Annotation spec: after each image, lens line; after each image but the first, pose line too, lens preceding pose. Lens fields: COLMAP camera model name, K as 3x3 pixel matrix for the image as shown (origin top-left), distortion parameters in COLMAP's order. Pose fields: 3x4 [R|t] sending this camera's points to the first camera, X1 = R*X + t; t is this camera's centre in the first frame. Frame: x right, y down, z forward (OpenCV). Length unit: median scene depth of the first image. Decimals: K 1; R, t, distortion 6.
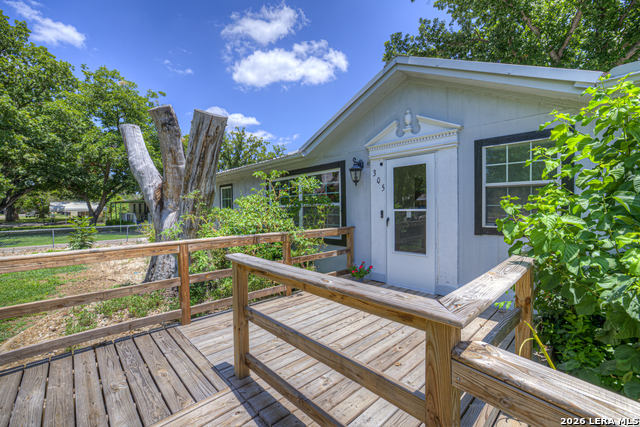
lens RADIAL K [[273.8, 0, 320.0], [0, 273.8, 212.3], [0, 0, 1]] dist [-0.026218, 0.005009]
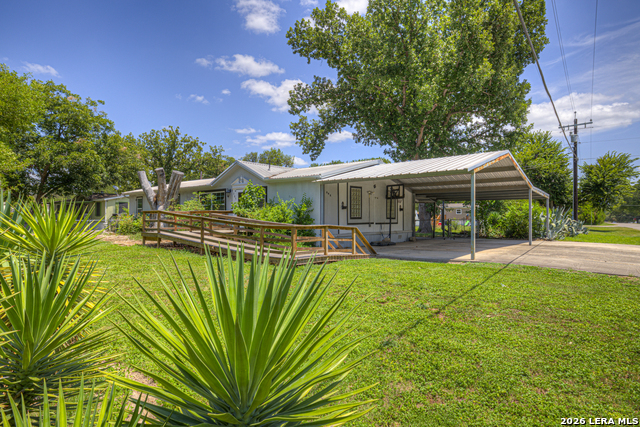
lens RADIAL K [[377.6, 0, 320.7], [0, 377.6, 216.4], [0, 0, 1]] dist [-0.005297, 0.000478]
pose [[0.994072, 0.015992, 0.107544, 0.123372], [-0.013787, 0.999680, -0.021210, 0.031538], [-0.107849, 0.019602, 0.993974, -0.561557]]
